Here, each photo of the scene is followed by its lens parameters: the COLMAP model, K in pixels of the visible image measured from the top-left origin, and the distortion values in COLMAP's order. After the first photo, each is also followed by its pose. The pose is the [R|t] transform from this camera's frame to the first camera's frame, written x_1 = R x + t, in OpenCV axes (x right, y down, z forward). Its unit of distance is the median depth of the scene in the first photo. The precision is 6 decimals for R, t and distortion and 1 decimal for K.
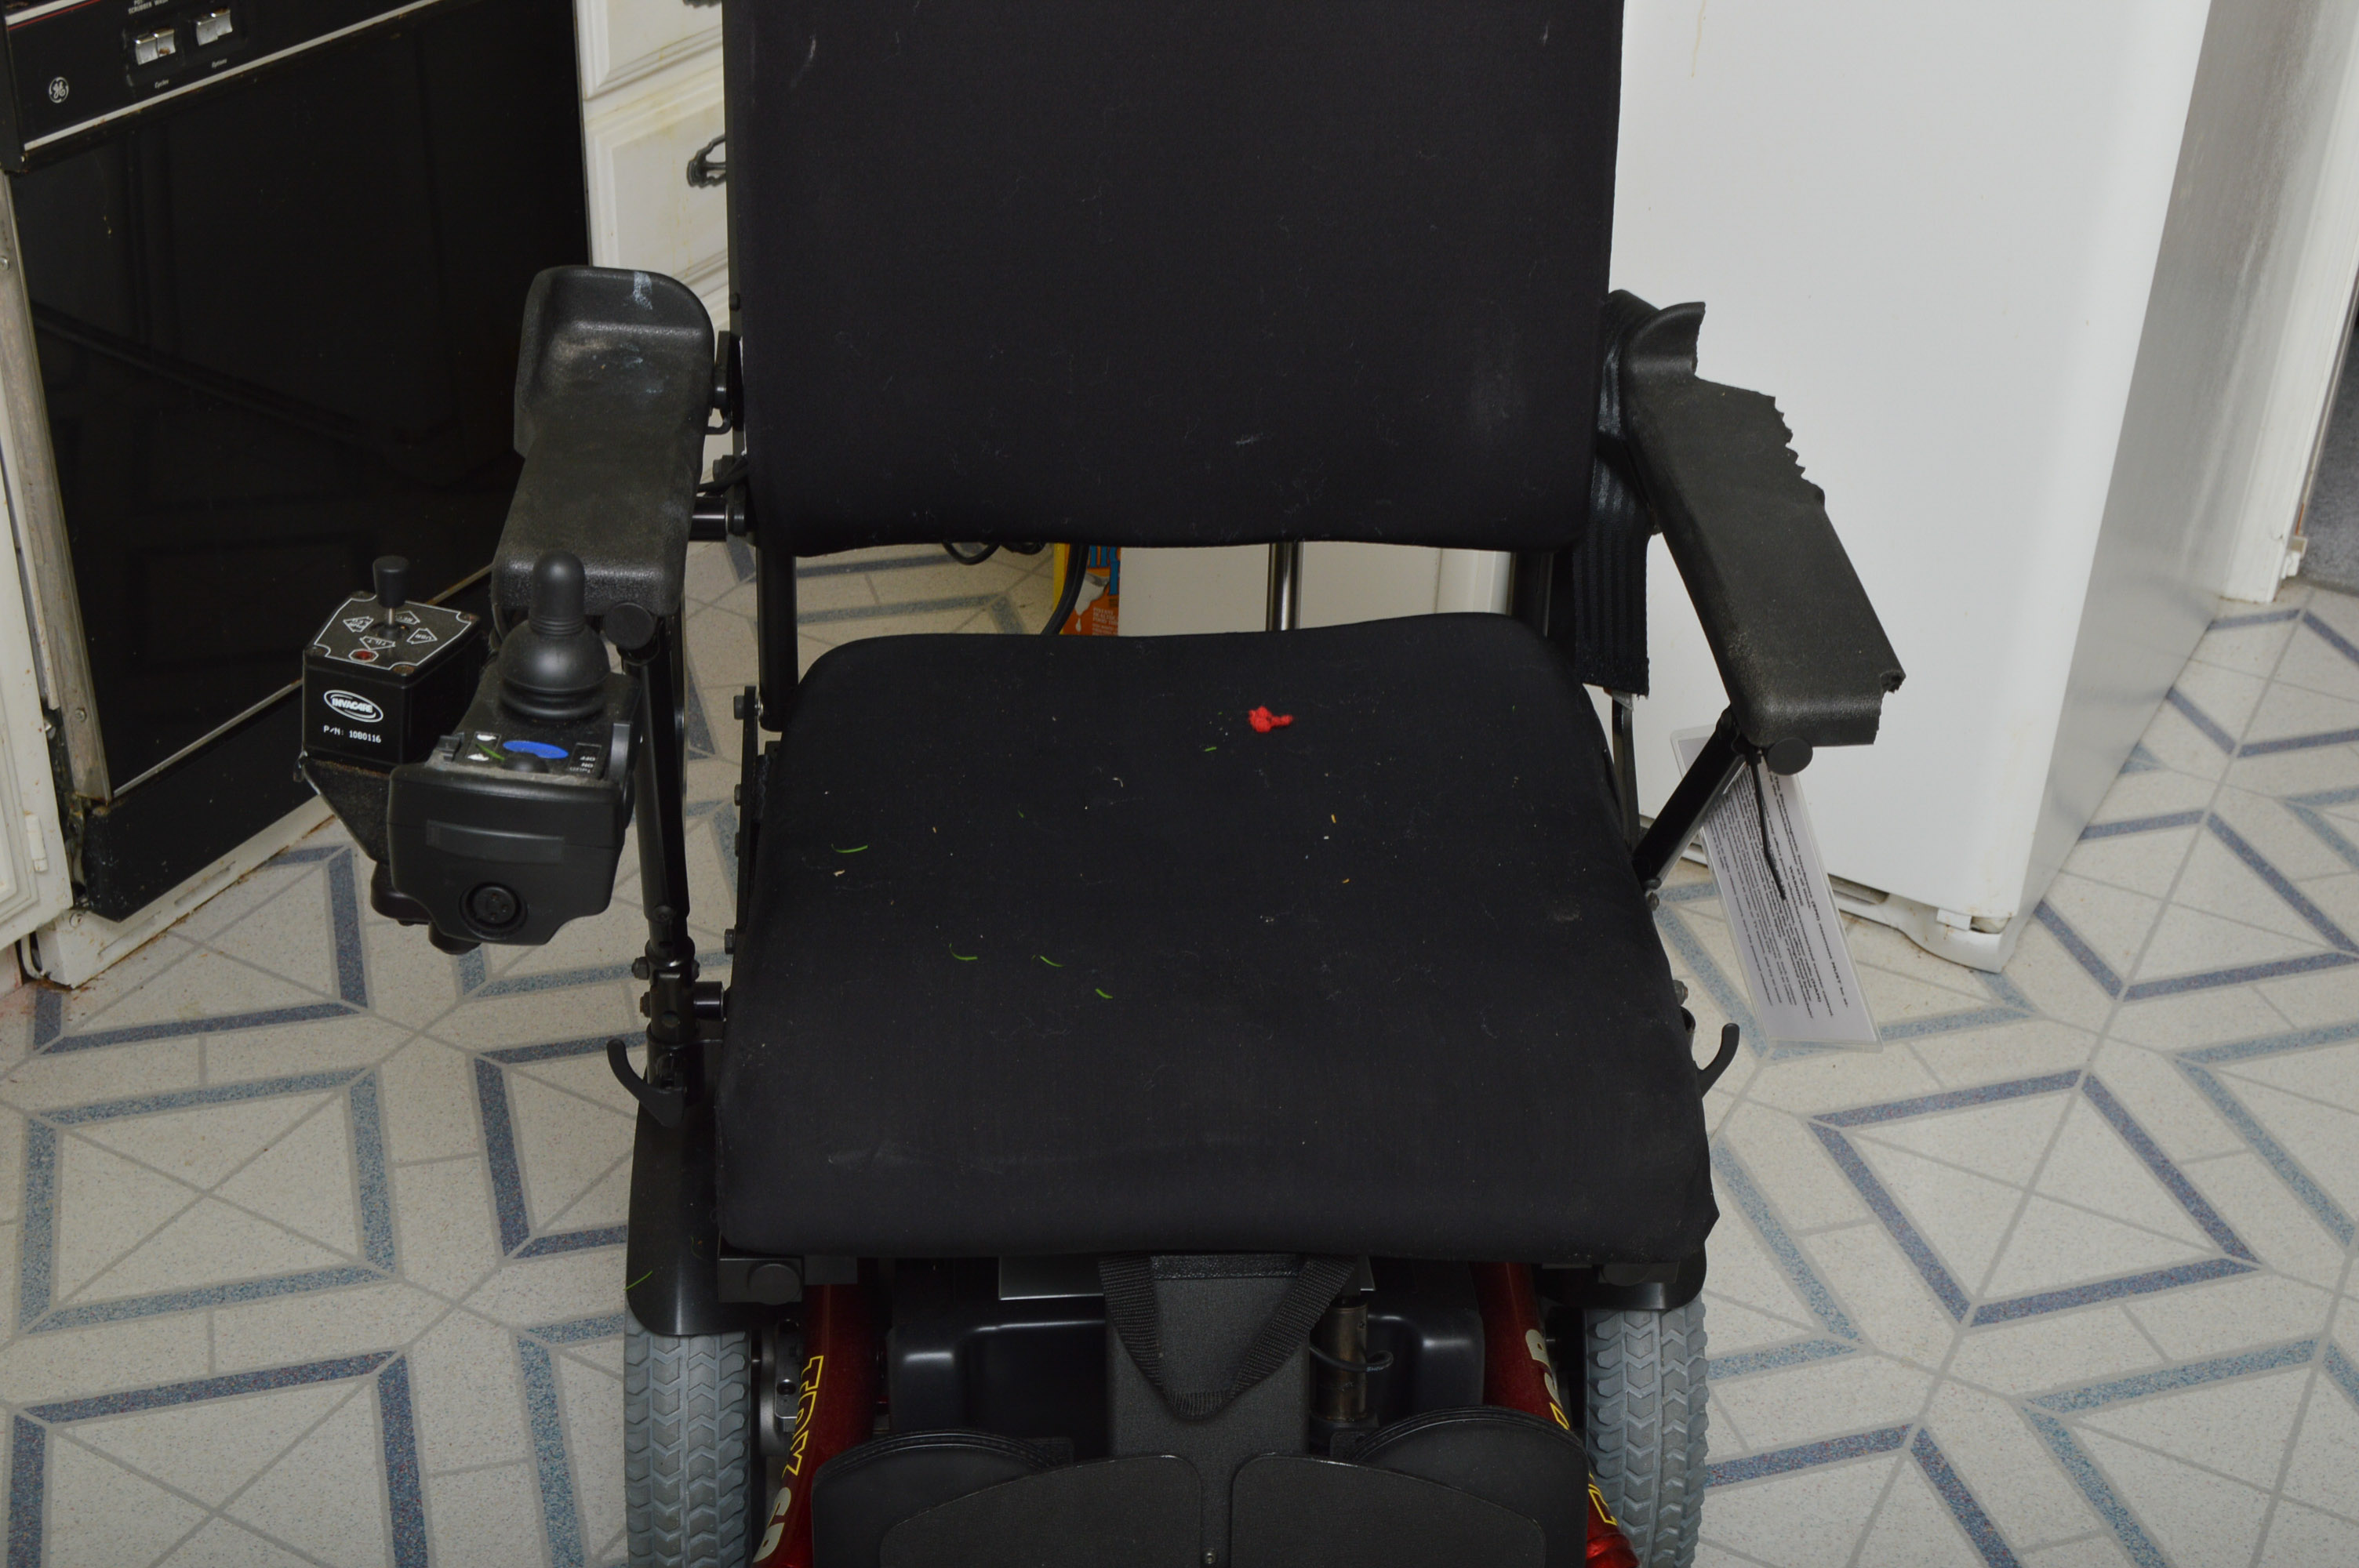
lens RADIAL K [[3019.7, 0, 1190.6], [0, 3019.7, 782.7], [0, 0, 1]] dist [-0.055990, 0.000000]
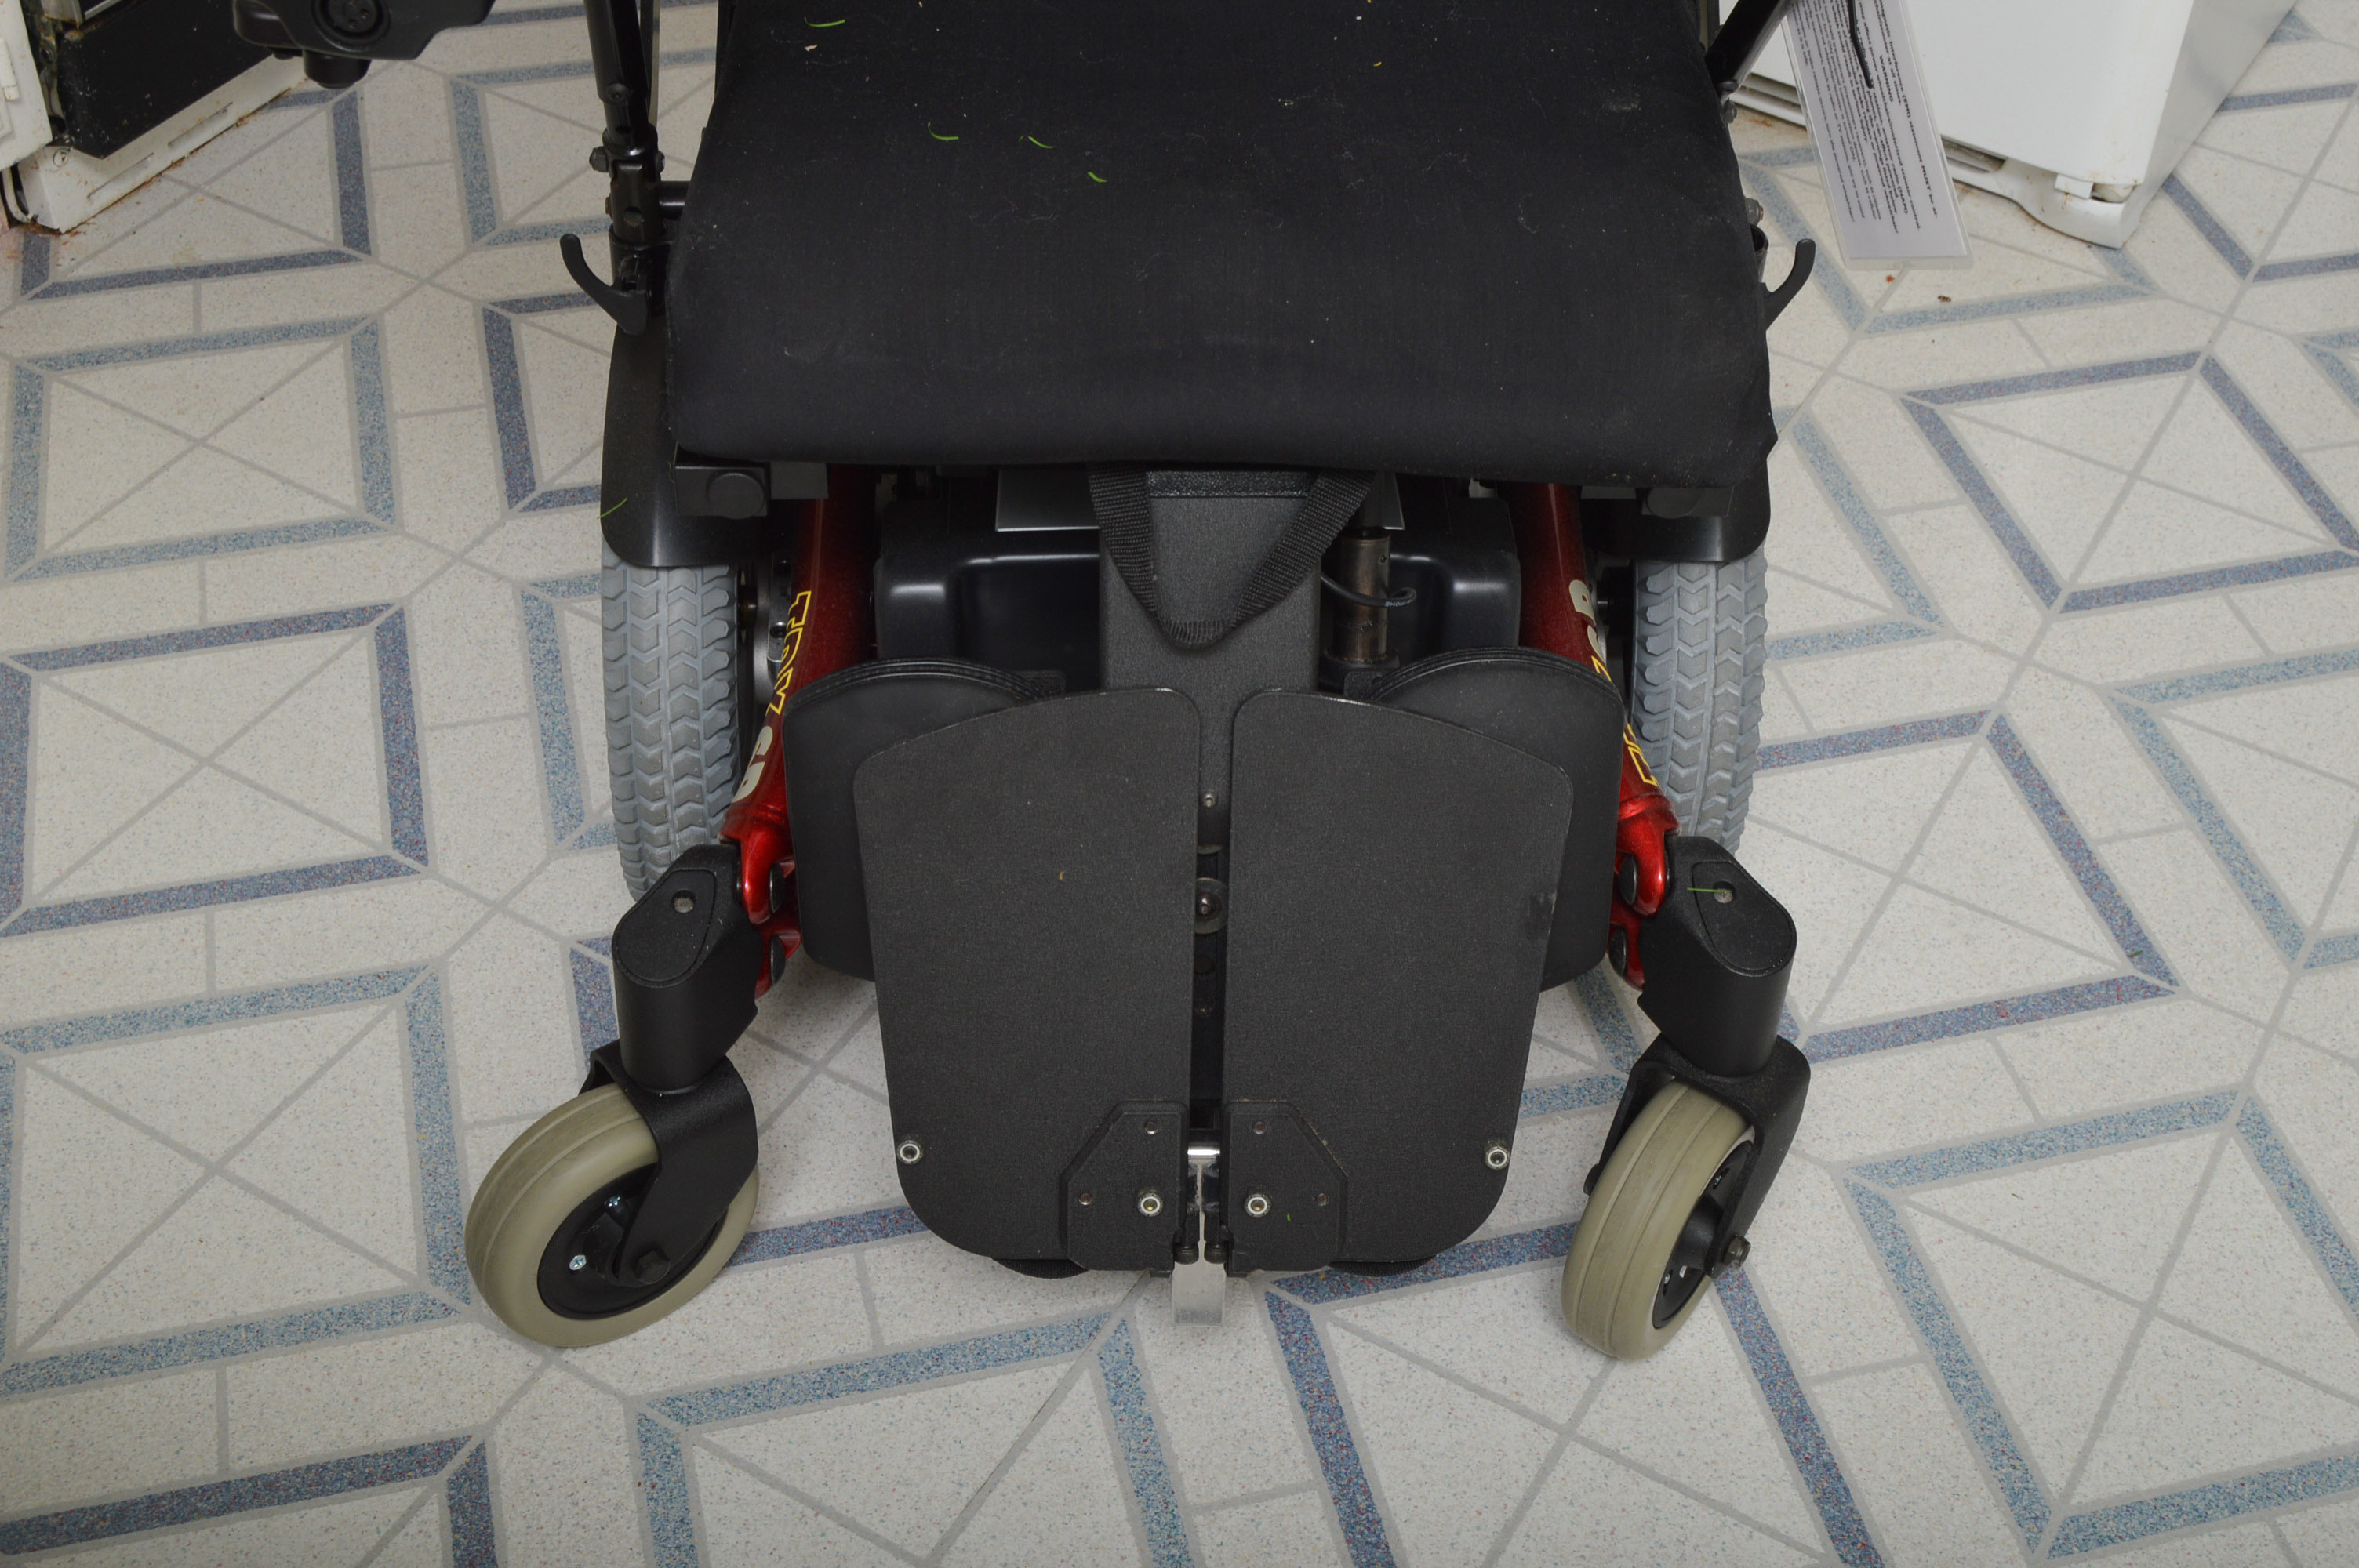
lens RADIAL K [[3019.7, 0, 1186.3], [0, 3019.7, 783.0], [0, 0, 1]] dist [-0.055990, 0.000000]
pose [[0.999098, 0.020294, -0.037306, 0.032508], [-0.011864, 0.976840, 0.213643, 0.050853], [0.040778, -0.213008, 0.976199, 0.085797]]
